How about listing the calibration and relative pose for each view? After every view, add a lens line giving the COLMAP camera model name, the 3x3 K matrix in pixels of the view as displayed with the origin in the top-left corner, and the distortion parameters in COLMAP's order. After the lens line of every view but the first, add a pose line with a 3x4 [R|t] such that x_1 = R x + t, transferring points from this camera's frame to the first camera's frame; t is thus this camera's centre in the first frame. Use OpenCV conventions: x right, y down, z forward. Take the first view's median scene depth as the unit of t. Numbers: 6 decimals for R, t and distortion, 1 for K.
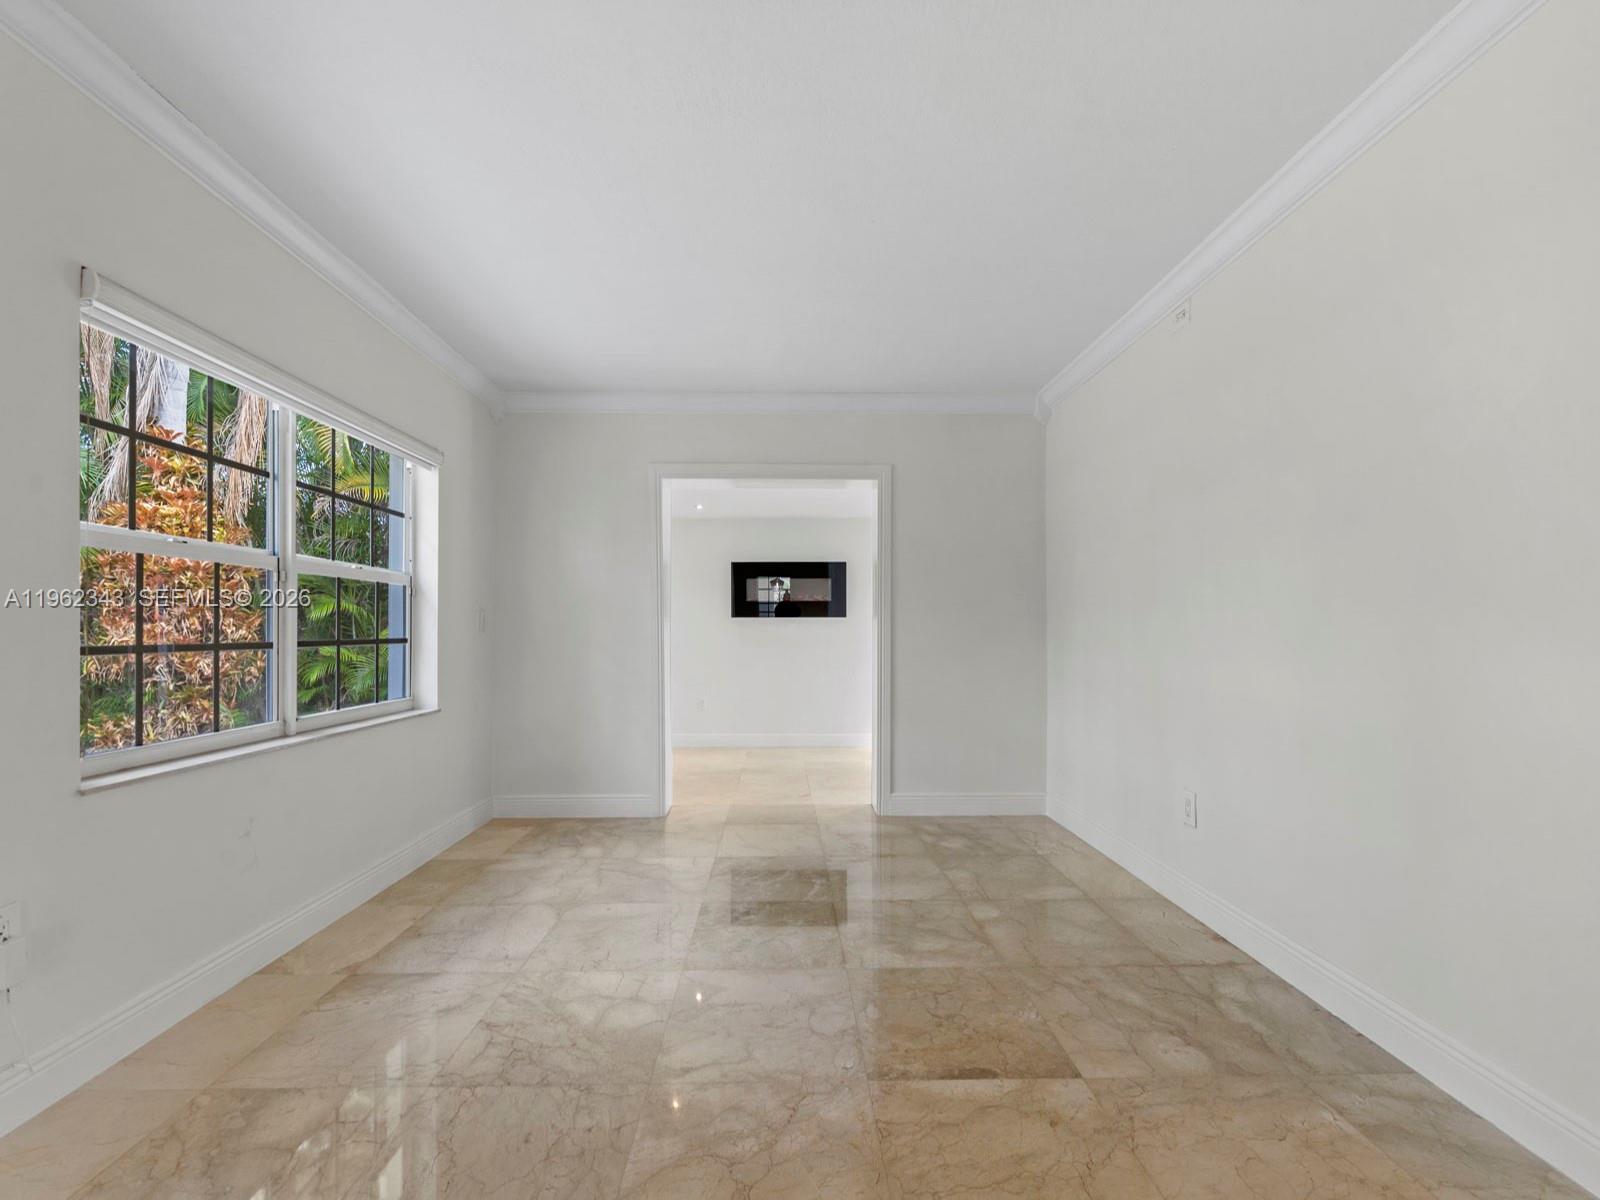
lens RADIAL K [[650.8, 0, 794.7], [0, 650.8, 625.9], [0, 0, 1]] dist [-0.000531, -0.000944]
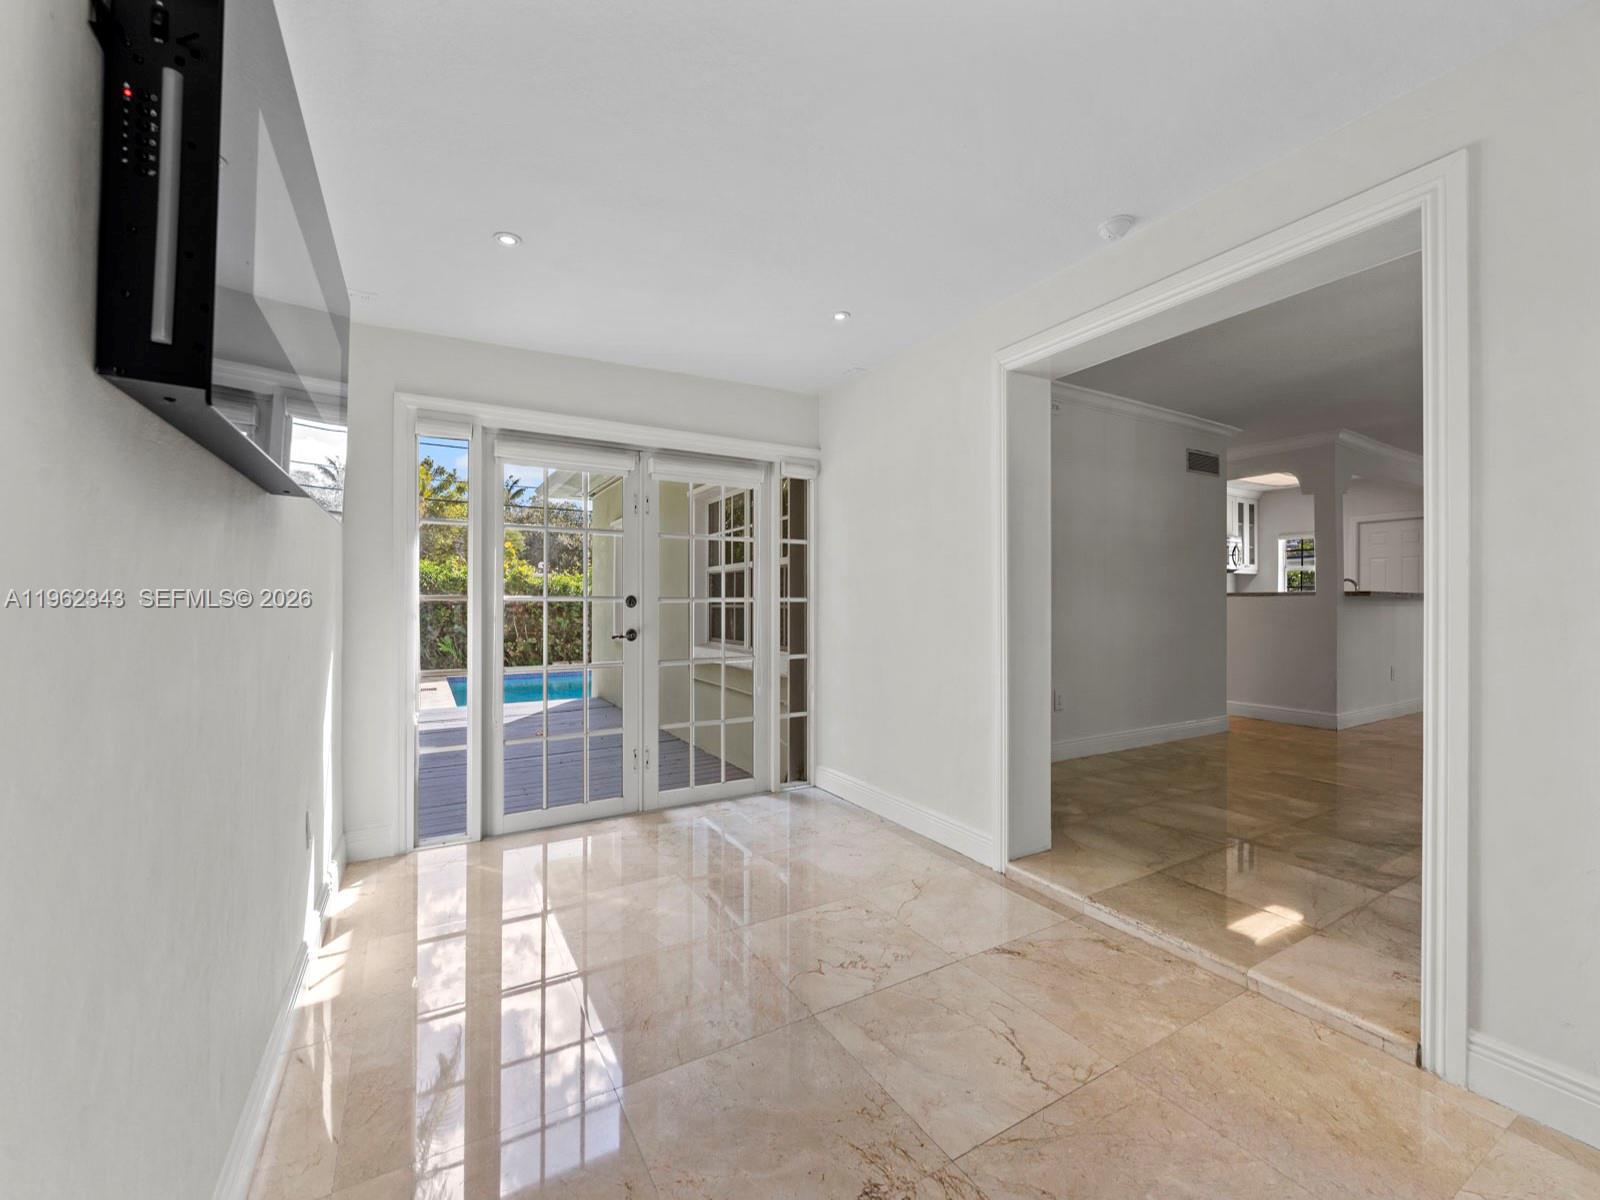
lens RADIAL K [[650.8, 0, 776.4], [0, 650.8, 614.3], [0, 0, 1]] dist [-0.000531, -0.000944]
pose [[-0.469890, -0.009076, 0.882678, -0.581499], [-0.007620, 0.999952, 0.006225, 0.048561], [-0.882692, -0.003801, -0.469937, 2.565032]]
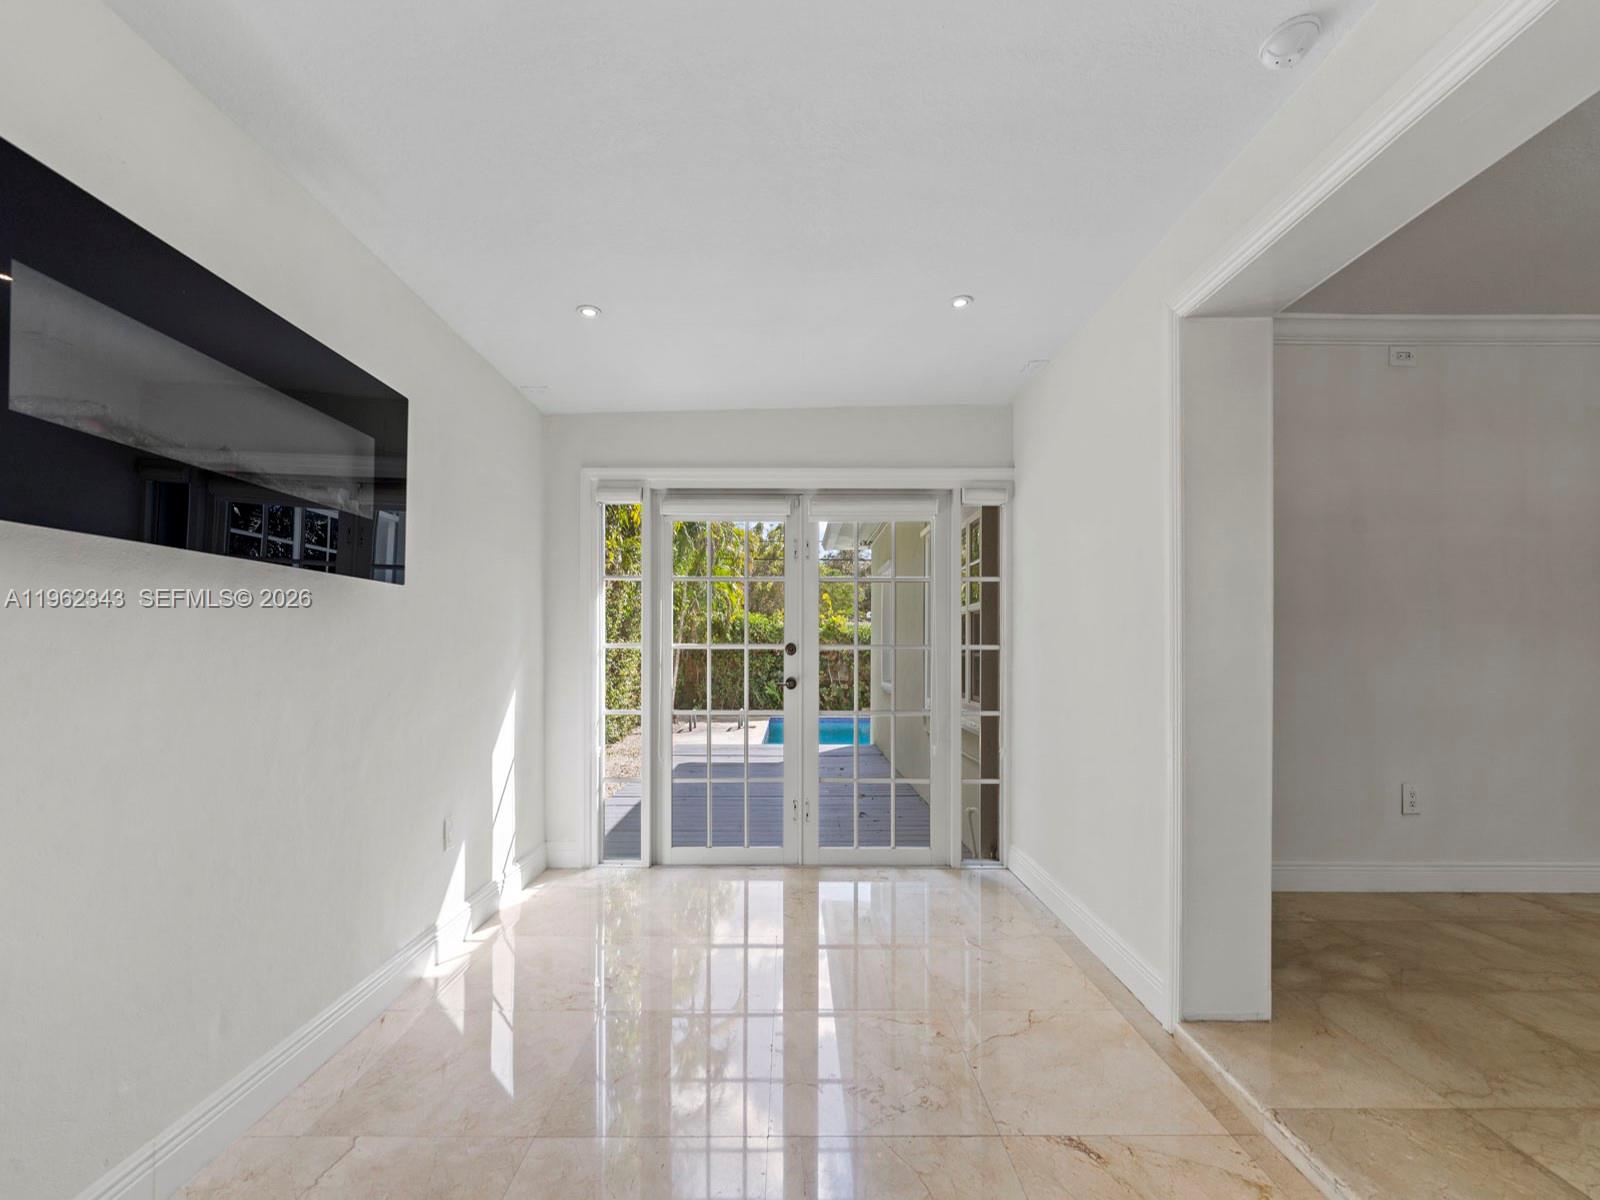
lens RADIAL K [[650.8, 0, 775.3], [0, 650.8, 664.1], [0, 0, 1]] dist [-0.000531, -0.000944]
pose [[0.025834, -0.013792, 0.999571, -0.573680], [-0.013761, 0.999805, 0.014151, 0.044127], [-0.999572, -0.014120, 0.025639, 2.173413]]
